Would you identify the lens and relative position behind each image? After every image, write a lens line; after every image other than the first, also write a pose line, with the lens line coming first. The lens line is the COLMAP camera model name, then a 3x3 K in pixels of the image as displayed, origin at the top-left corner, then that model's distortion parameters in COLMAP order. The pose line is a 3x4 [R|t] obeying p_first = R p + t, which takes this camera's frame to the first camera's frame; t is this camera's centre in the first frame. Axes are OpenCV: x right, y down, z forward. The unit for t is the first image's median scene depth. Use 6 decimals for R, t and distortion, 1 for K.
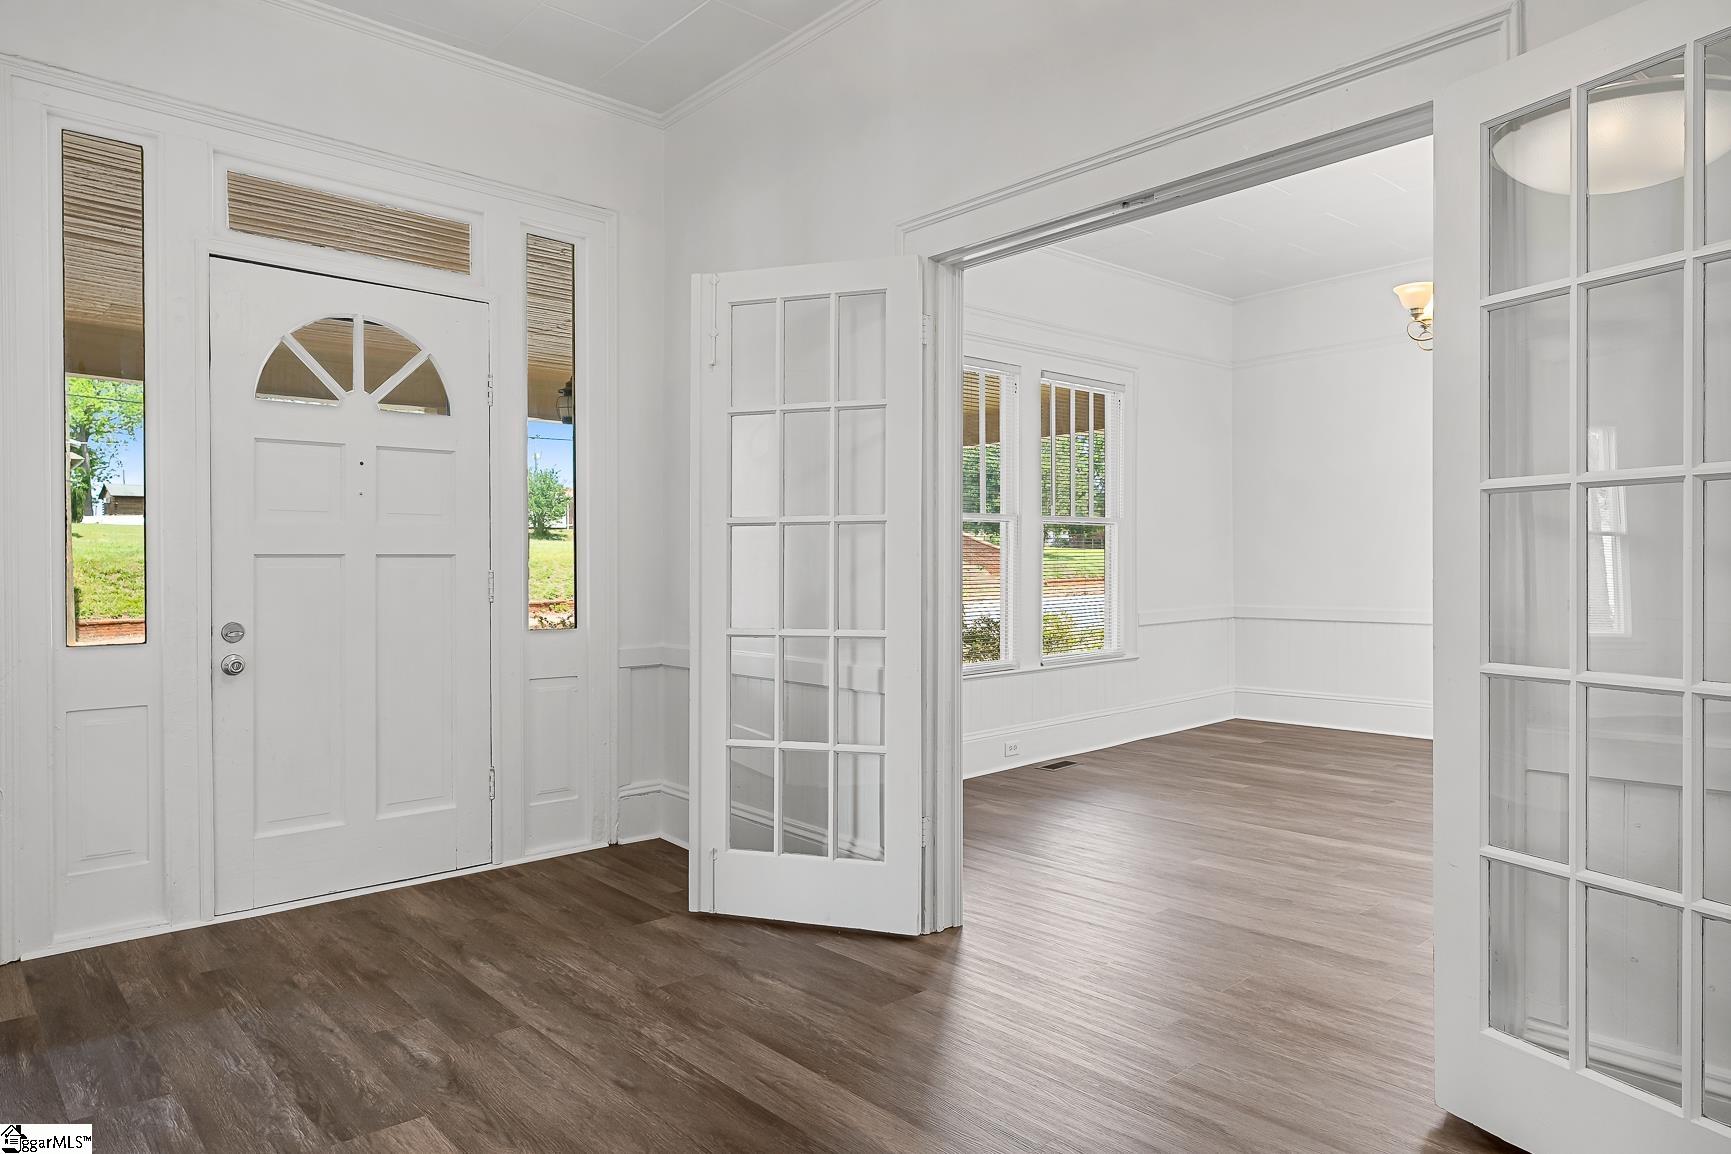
lens RADIAL K [[1041.1, 0, 865.5], [0, 1041.1, 577.0], [0, 0, 1]] dist [0.000088, 0.001350]
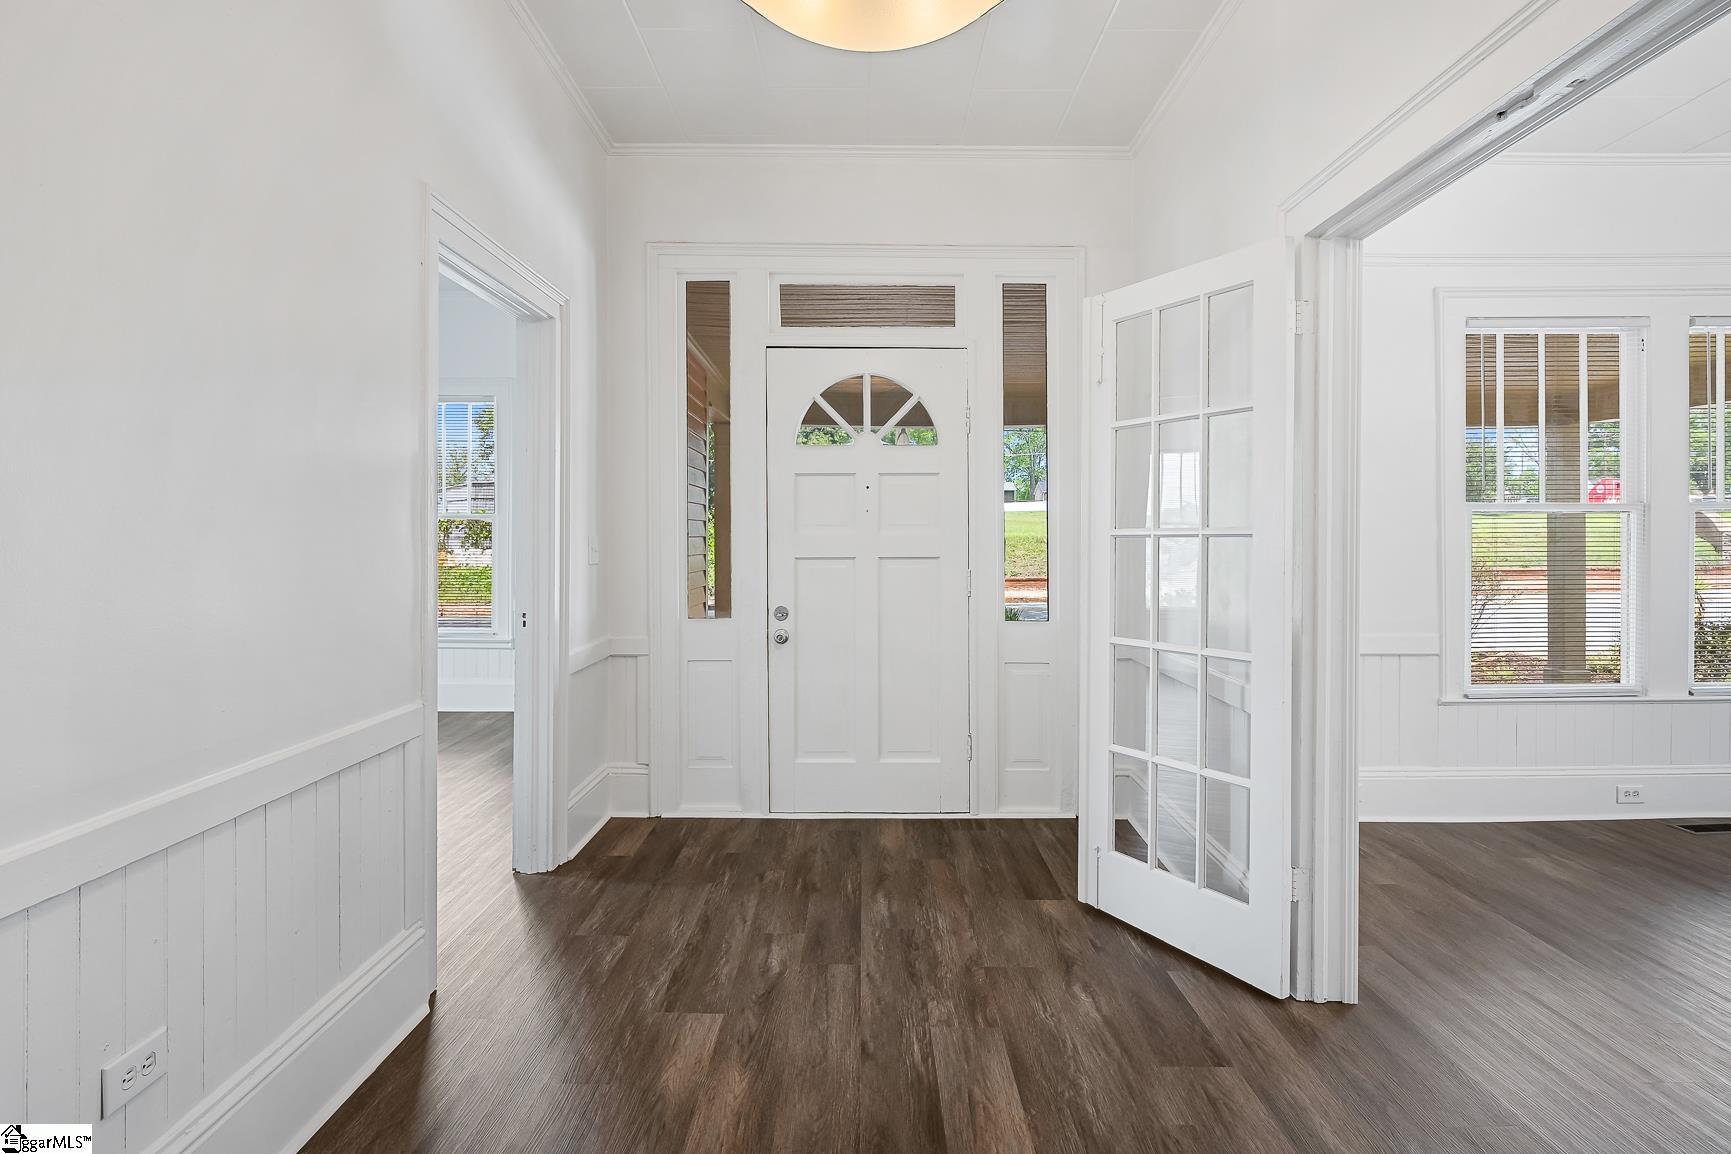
lens RADIAL K [[876.3, 0, 867.6], [0, 876.3, 552.2], [0, 0, 1]] dist [-0.016674, 0.010311]
pose [[0.749978, 0.011215, -0.661367, 0.274667], [-0.009776, 0.999935, 0.005871, -0.039642], [0.661390, 0.002062, 0.750039, 0.204529]]
